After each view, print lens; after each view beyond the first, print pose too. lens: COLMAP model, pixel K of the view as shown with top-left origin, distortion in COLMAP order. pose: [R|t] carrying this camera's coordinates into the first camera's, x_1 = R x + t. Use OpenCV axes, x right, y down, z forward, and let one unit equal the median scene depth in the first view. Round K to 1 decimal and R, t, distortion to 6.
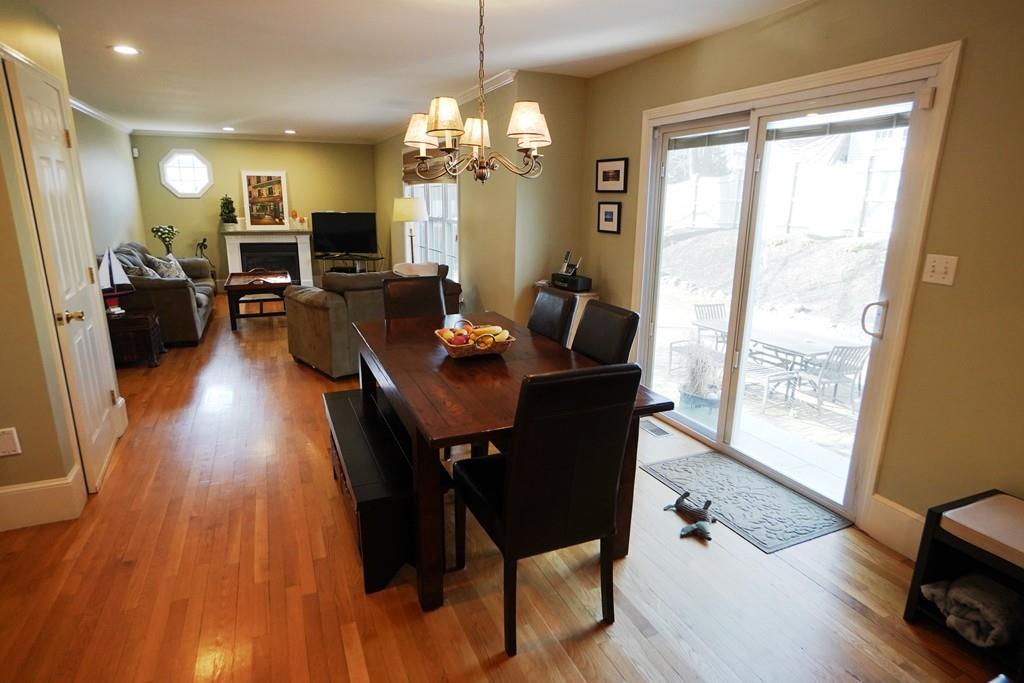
lens RADIAL K [[572.8, 0, 513.7], [0, 572.8, 344.4], [0, 0, 1]] dist [-0.005263, -0.000423]
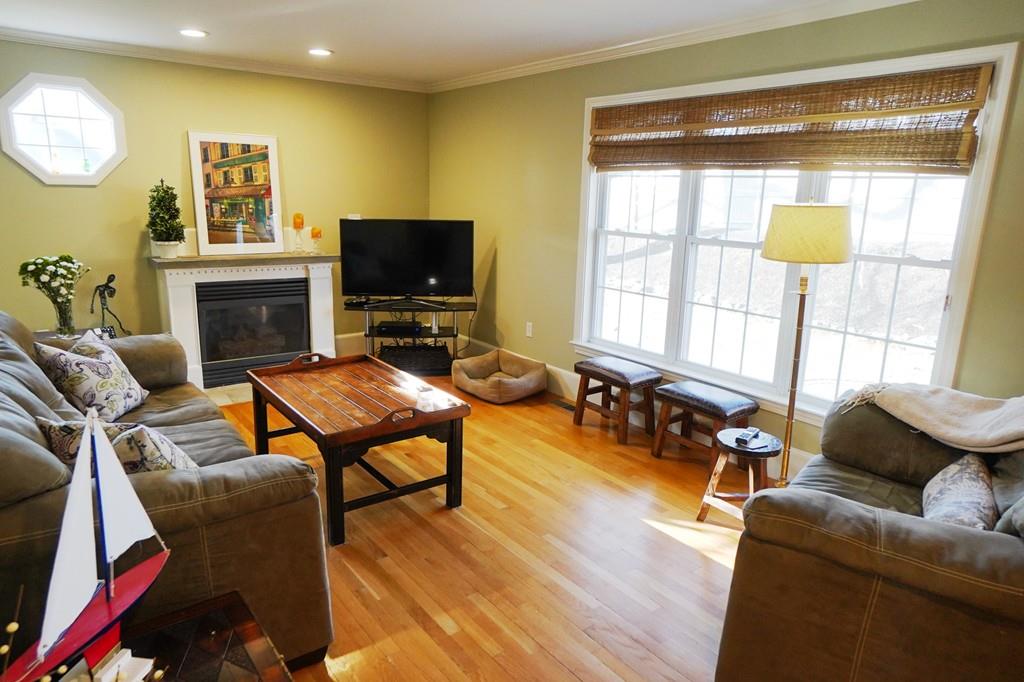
lens RADIAL K [[648.7, 0, 512.8], [0, 648.7, 341.1], [0, 0, 1]] dist [-0.002830, -0.000972]
pose [[0.967208, -0.041016, 0.250654, -0.353882], [0.044592, 0.998968, -0.008603, -0.110960], [-0.250042, 0.019498, 0.968039, 0.409392]]
